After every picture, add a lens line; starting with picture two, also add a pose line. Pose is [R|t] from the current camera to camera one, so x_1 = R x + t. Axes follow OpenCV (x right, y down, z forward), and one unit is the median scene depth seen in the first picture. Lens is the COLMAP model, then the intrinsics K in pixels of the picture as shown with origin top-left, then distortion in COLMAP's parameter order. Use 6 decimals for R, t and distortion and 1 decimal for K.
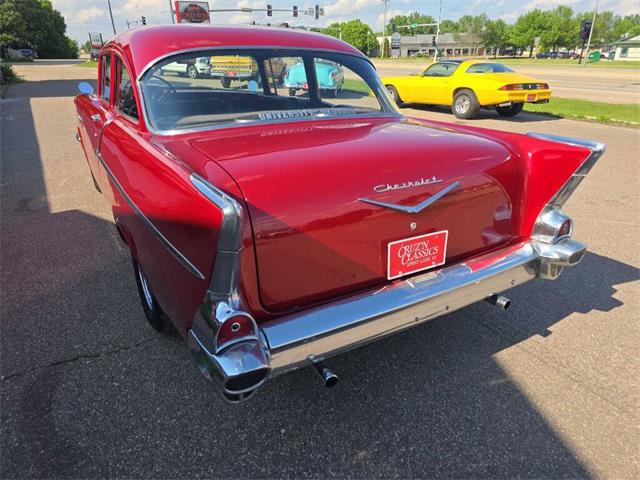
lens RADIAL K [[432.0, 0, 318.9], [0, 432.0, 235.9], [0, 0, 1]] dist [0.034510, -0.028866]
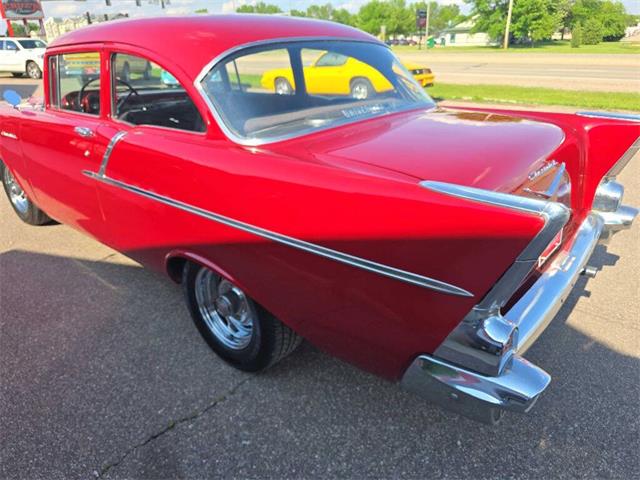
lens RADIAL K [[432.0, 0, 318.1], [0, 432.0, 245.1], [0, 0, 1]] dist [0.034510, -0.028866]
pose [[0.951873, -0.150650, 0.266914, -0.201484], [0.141311, 0.988493, 0.053971, -0.027383], [-0.271973, -0.013656, 0.962208, 0.059006]]
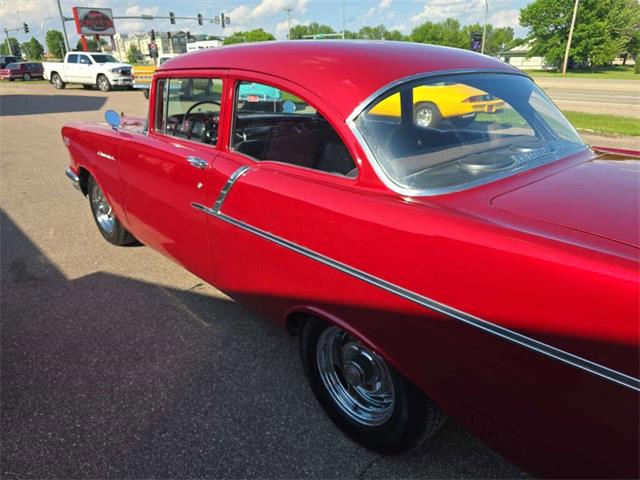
lens RADIAL K [[432.0, 0, 321.5], [0, 432.0, 242.0], [0, 0, 1]] dist [0.034510, -0.028866]
pose [[0.977356, -0.084406, 0.194040, -0.269302], [0.085580, 0.996329, 0.002340, -0.069618], [-0.193525, 0.014319, 0.980991, 0.130281]]
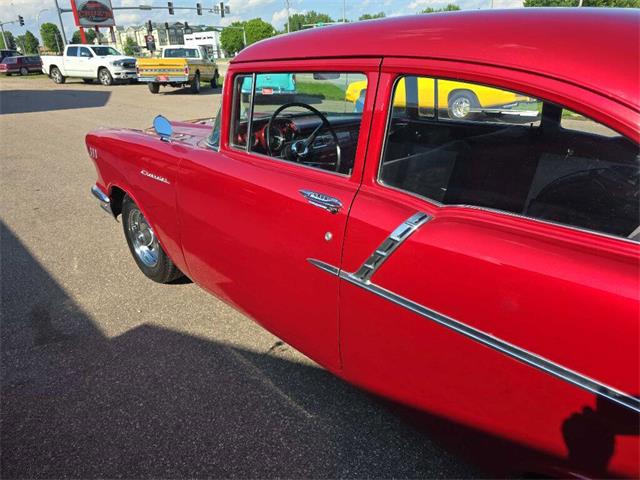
lens RADIAL K [[432.0, 0, 322.3], [0, 432.0, 241.0], [0, 0, 1]] dist [0.034510, -0.028866]
pose [[0.975793, -0.103176, 0.192829, -0.360972], [0.101027, 0.994663, 0.020971, -0.140531], [-0.193963, -0.000983, 0.981008, 0.303389]]
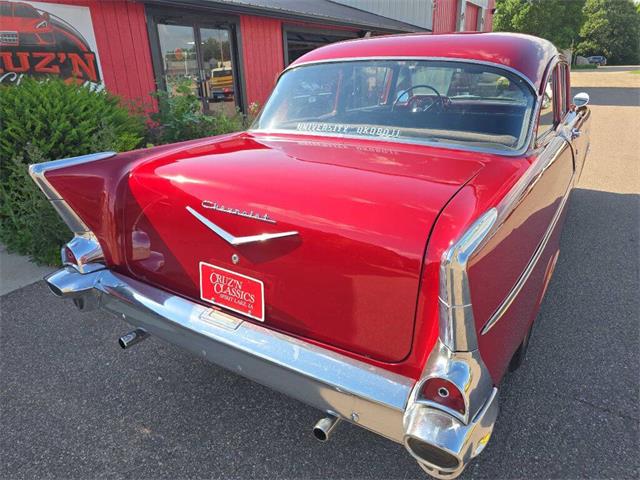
lens RADIAL K [[432.0, 0, 316.0], [0, 432.0, 239.7], [0, 0, 1]] dist [0.034510, -0.028866]
pose [[0.451932, 0.315334, -0.834459, 0.394630], [-0.319933, 0.930501, 0.178356, -0.104517], [0.832707, 0.186366, 0.521409, 0.258920]]
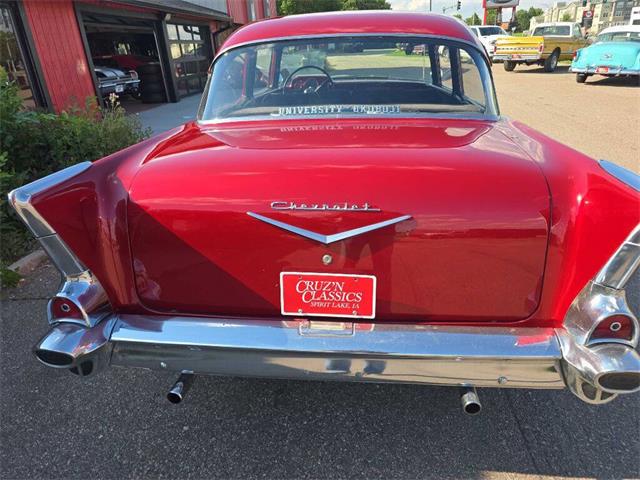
lens RADIAL K [[432.0, 0, 319.6], [0, 432.0, 235.9], [0, 0, 1]] dist [0.034510, -0.028866]
pose [[0.800058, 0.208518, -0.562518, 0.249766], [-0.191515, 0.977363, 0.089907, -0.051817], [0.568532, 0.035800, 0.821882, 0.130729]]
